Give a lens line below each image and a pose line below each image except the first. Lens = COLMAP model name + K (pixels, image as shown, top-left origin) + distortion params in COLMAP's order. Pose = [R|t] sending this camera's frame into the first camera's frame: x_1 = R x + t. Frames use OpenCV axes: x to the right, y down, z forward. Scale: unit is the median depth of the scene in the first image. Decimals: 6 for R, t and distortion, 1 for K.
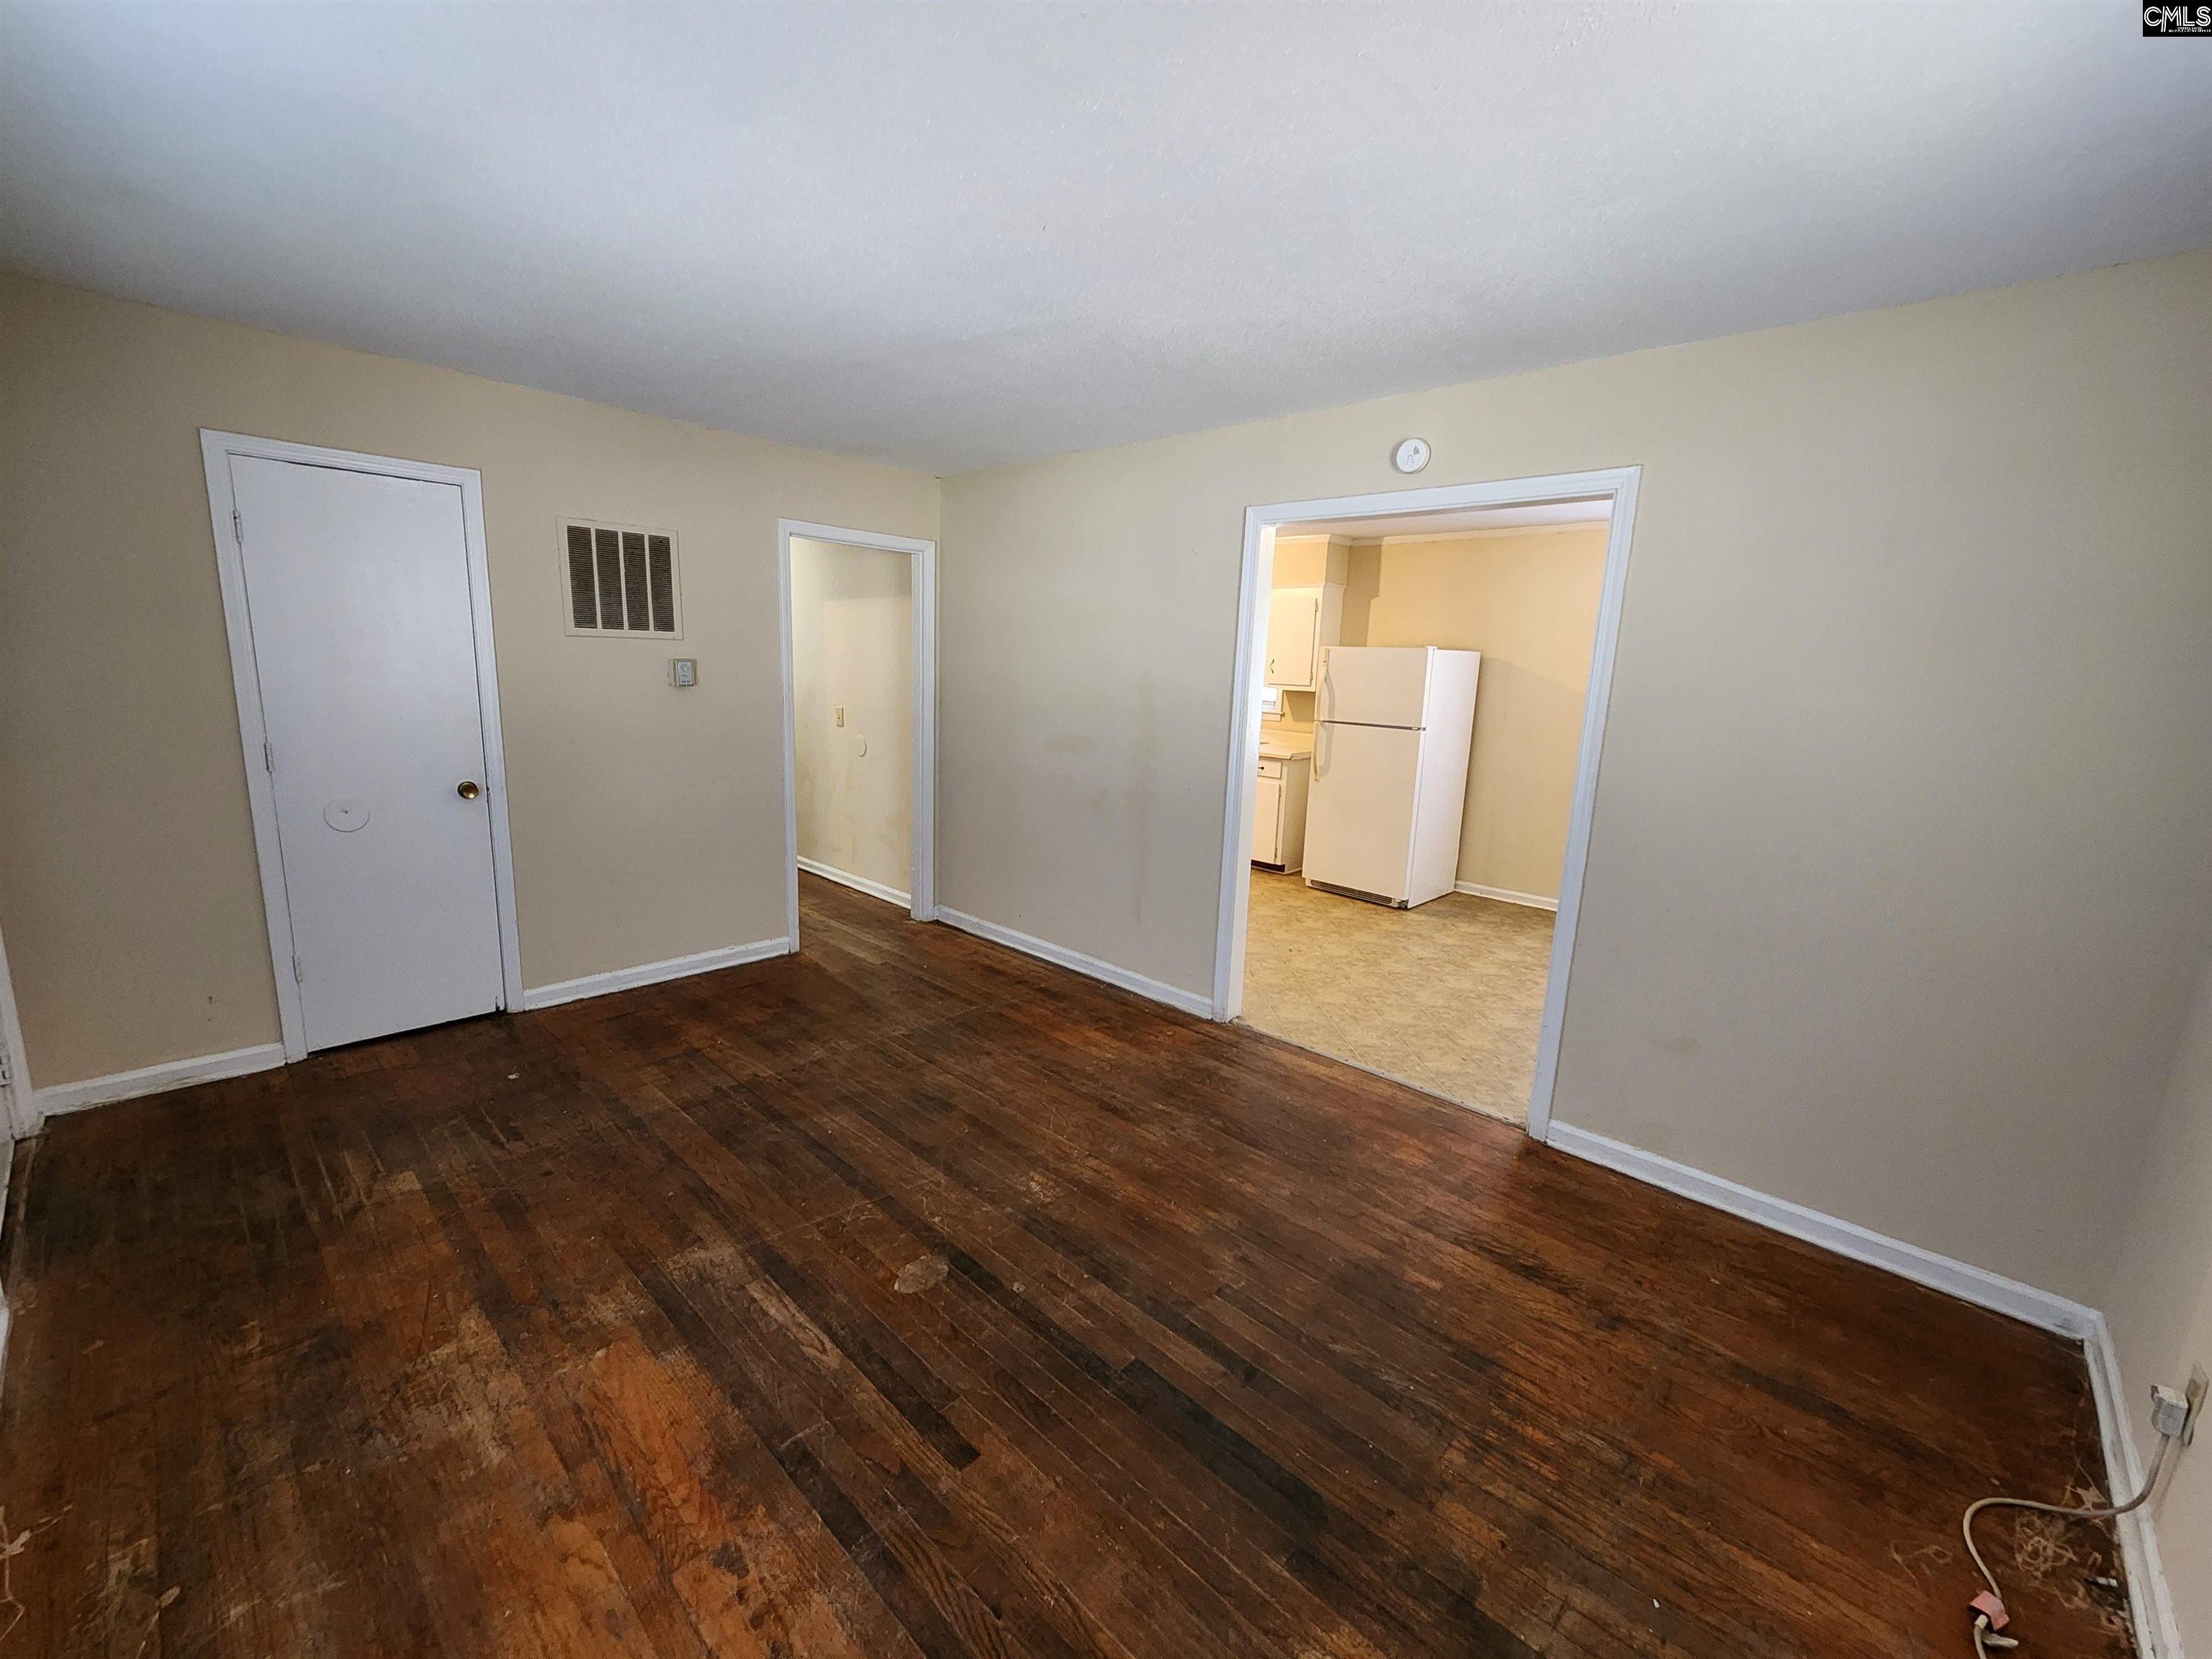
lens RADIAL K [[911.1, 0, 1114.0], [0, 911.1, 831.4], [0, 0, 1]] dist [0.006513, -0.001826]
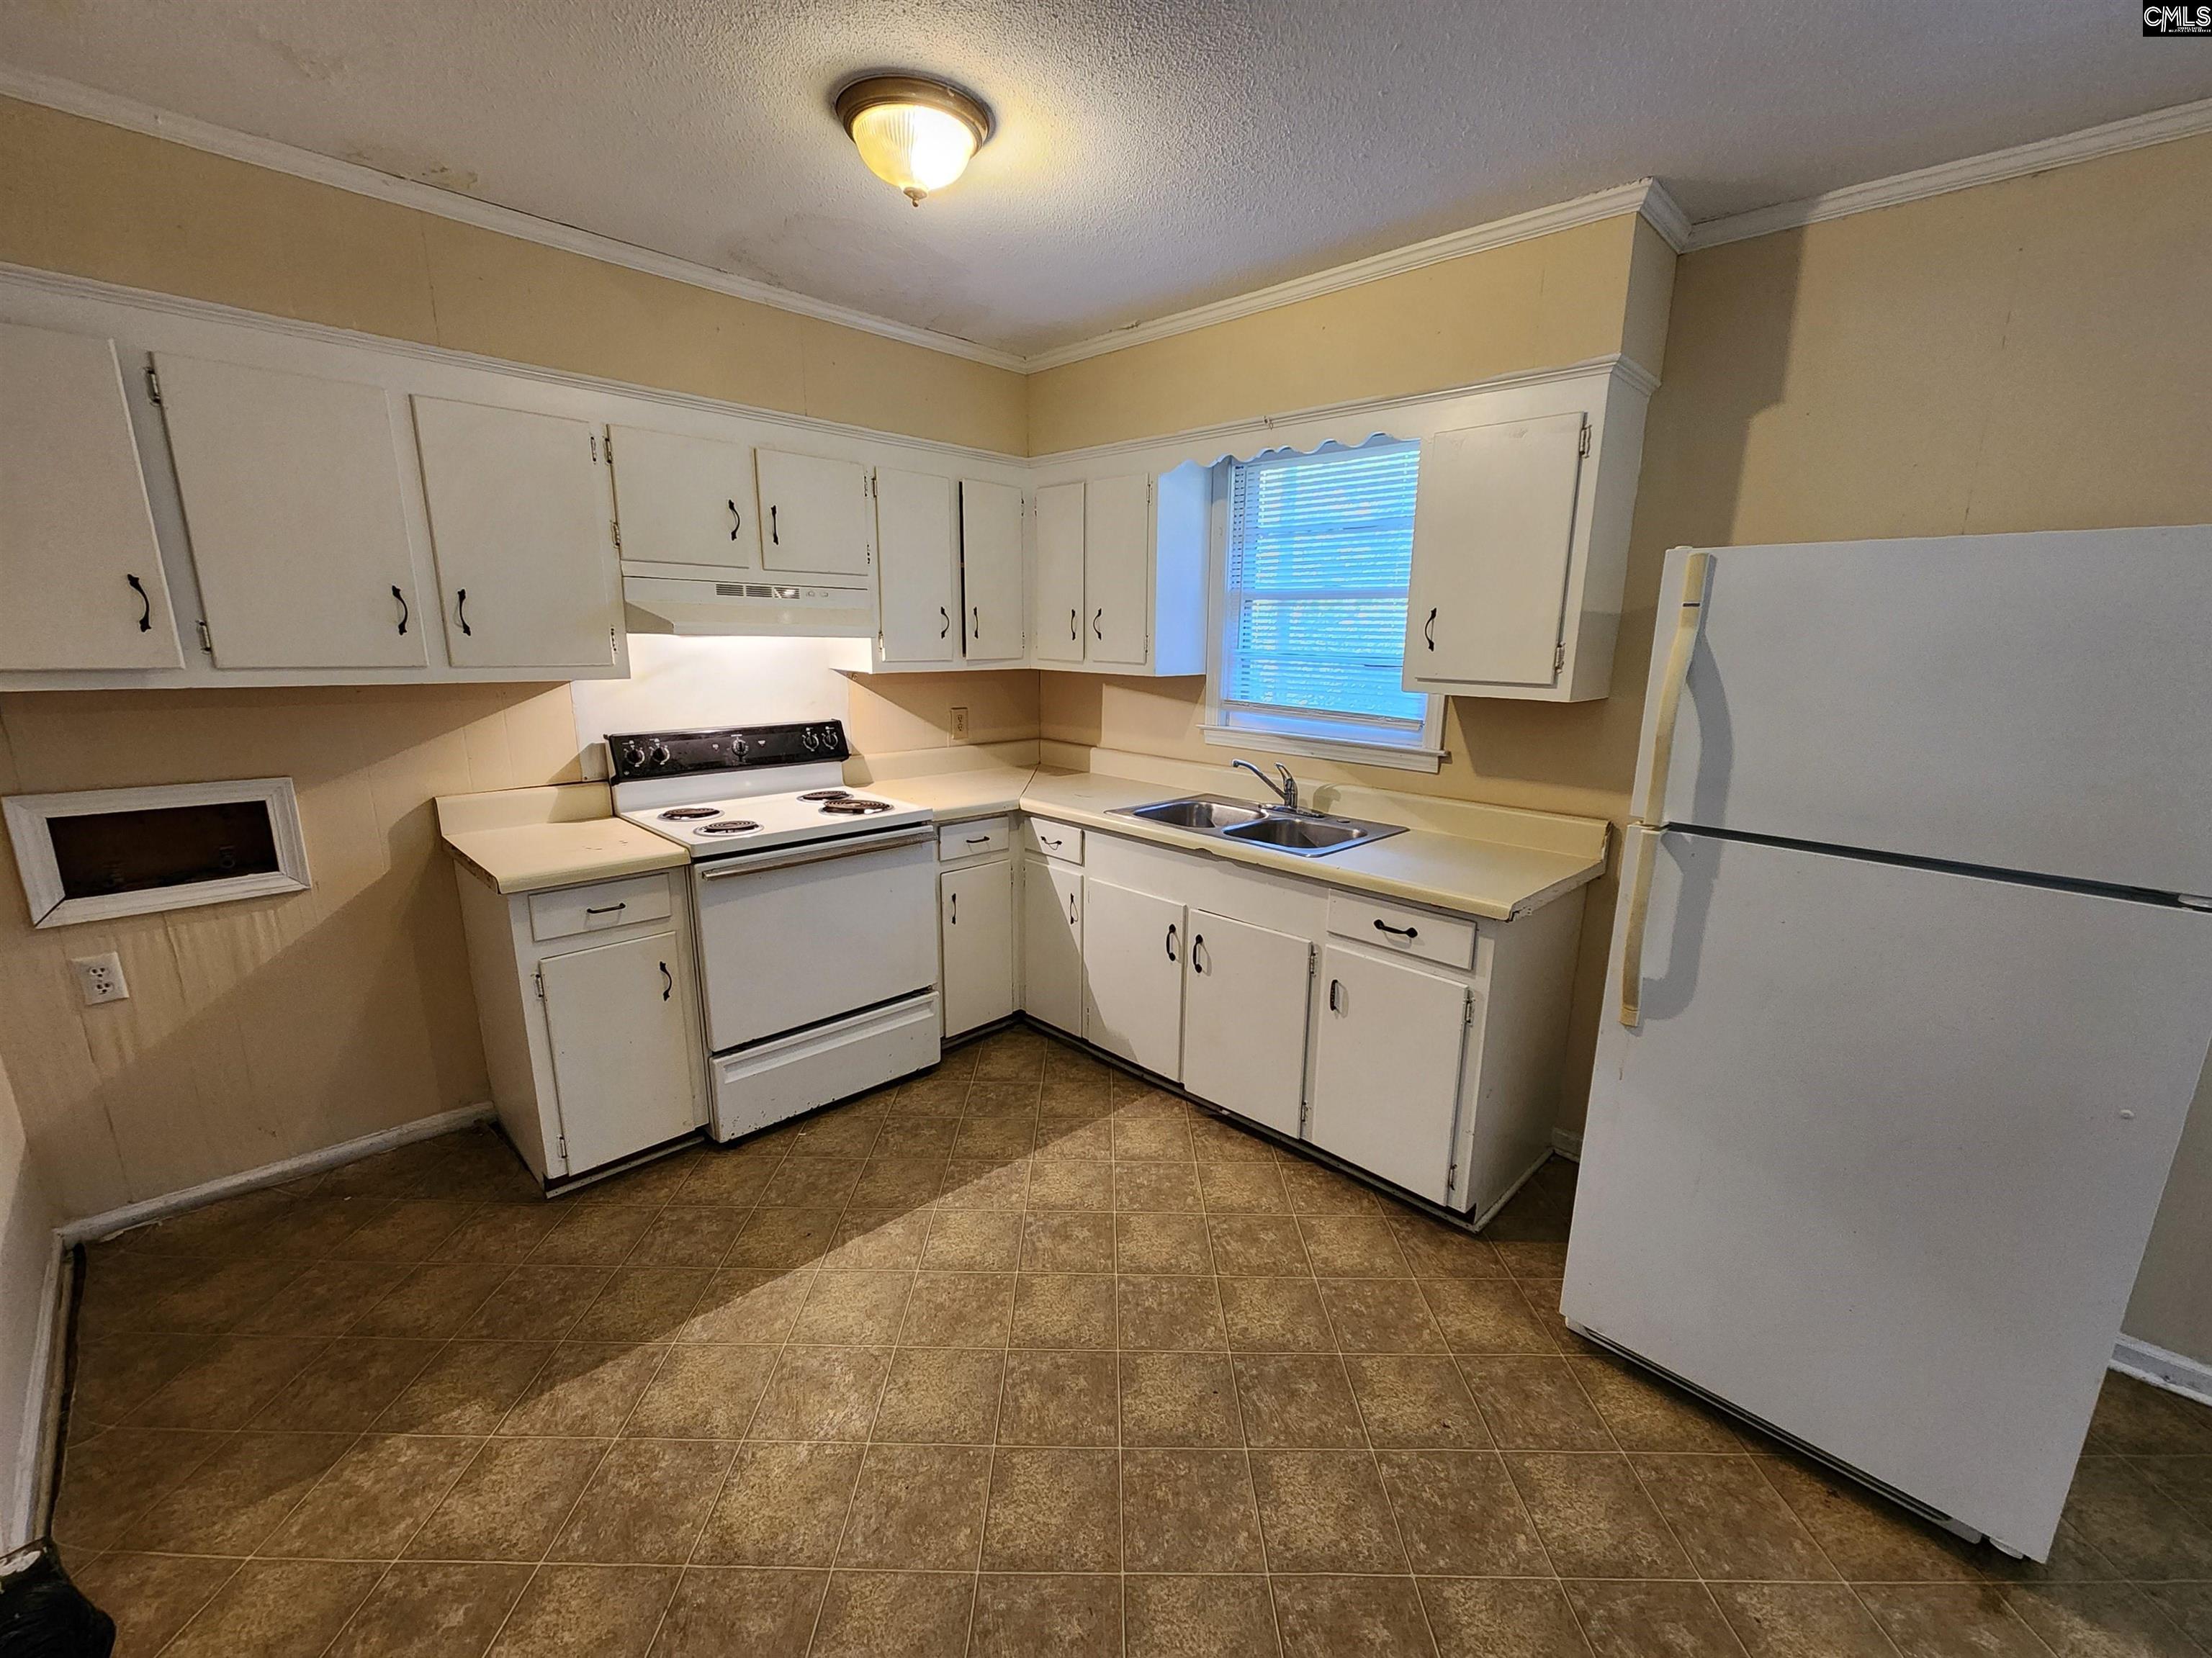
lens RADIAL K [[911.1, 0, 1117.8], [0, 911.1, 837.4], [0, 0, 1]] dist [0.006513, -0.001826]
pose [[0.999599, -0.015897, -0.023421, 0.068378], [0.016781, 0.999135, 0.038050, -0.131816], [0.022796, -0.038428, 0.999001, 0.726163]]
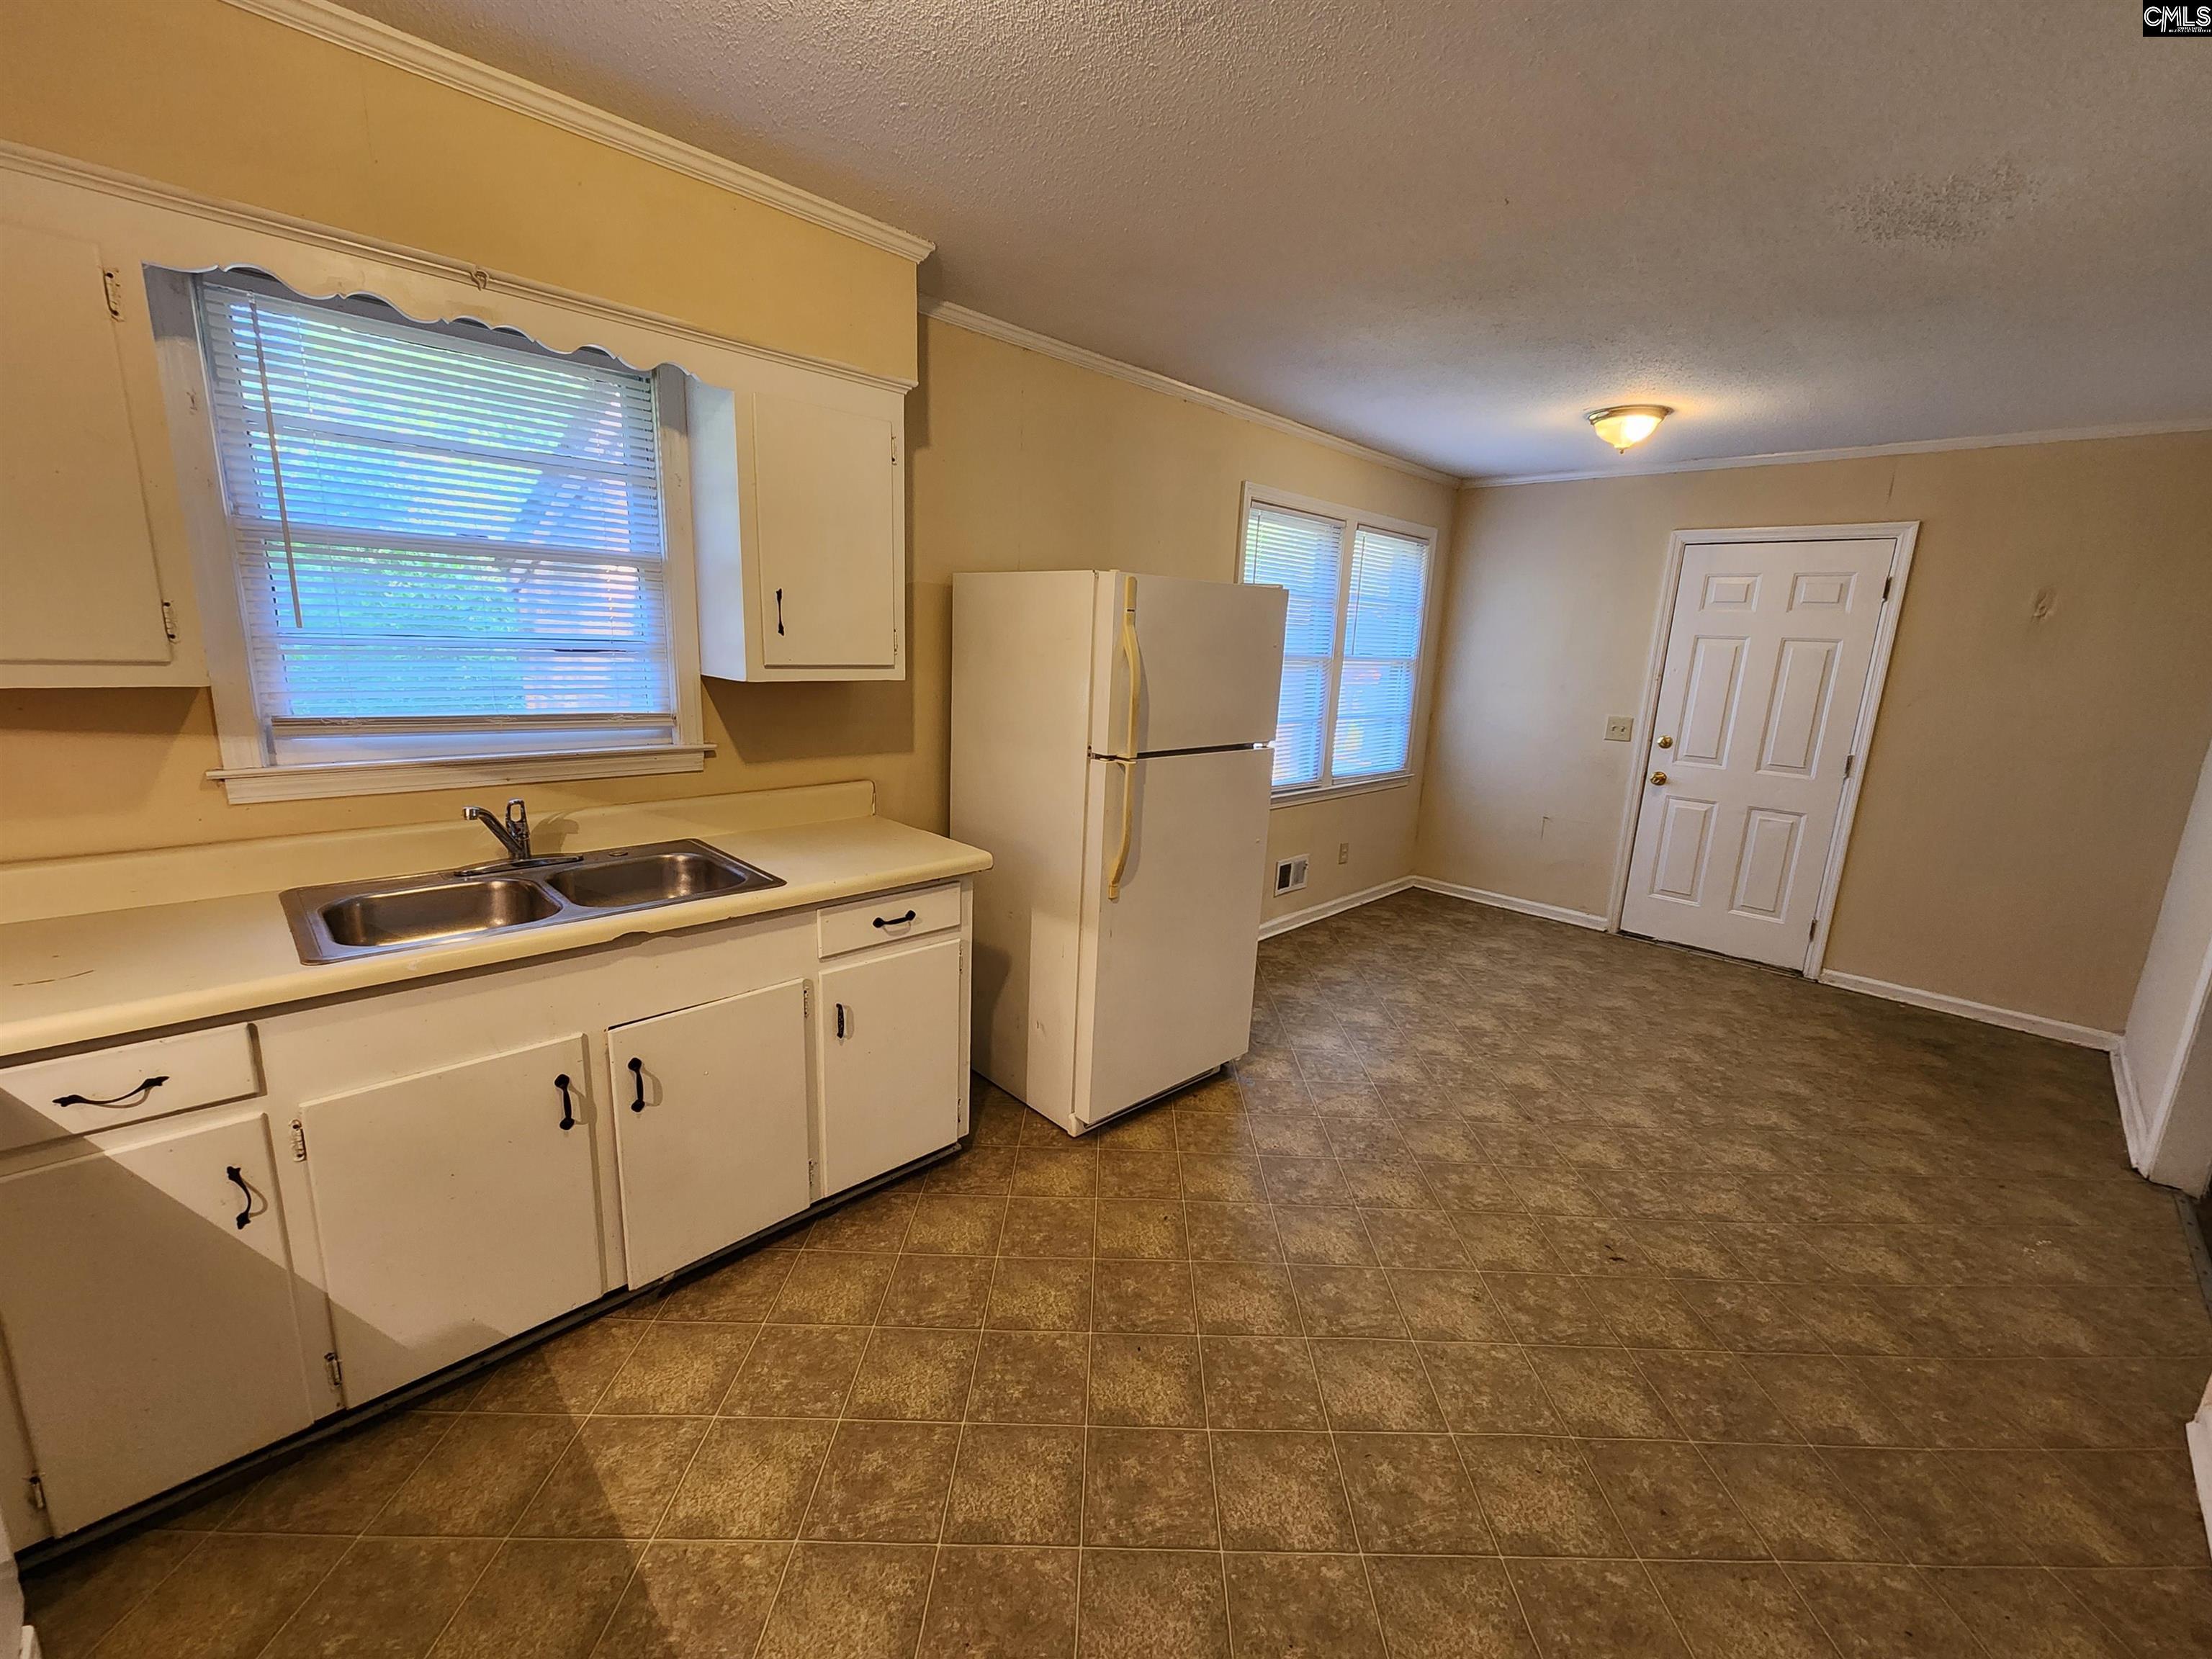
lens RADIAL K [[911.1, 0, 1102.2], [0, 911.1, 829.4], [0, 0, 1]] dist [0.006513, -0.001826]
pose [[0.031321, -0.247854, 0.968291, -0.176534], [0.145077, 0.959634, 0.240946, -0.190969], [-0.988925, 0.132930, 0.066015, 0.990564]]
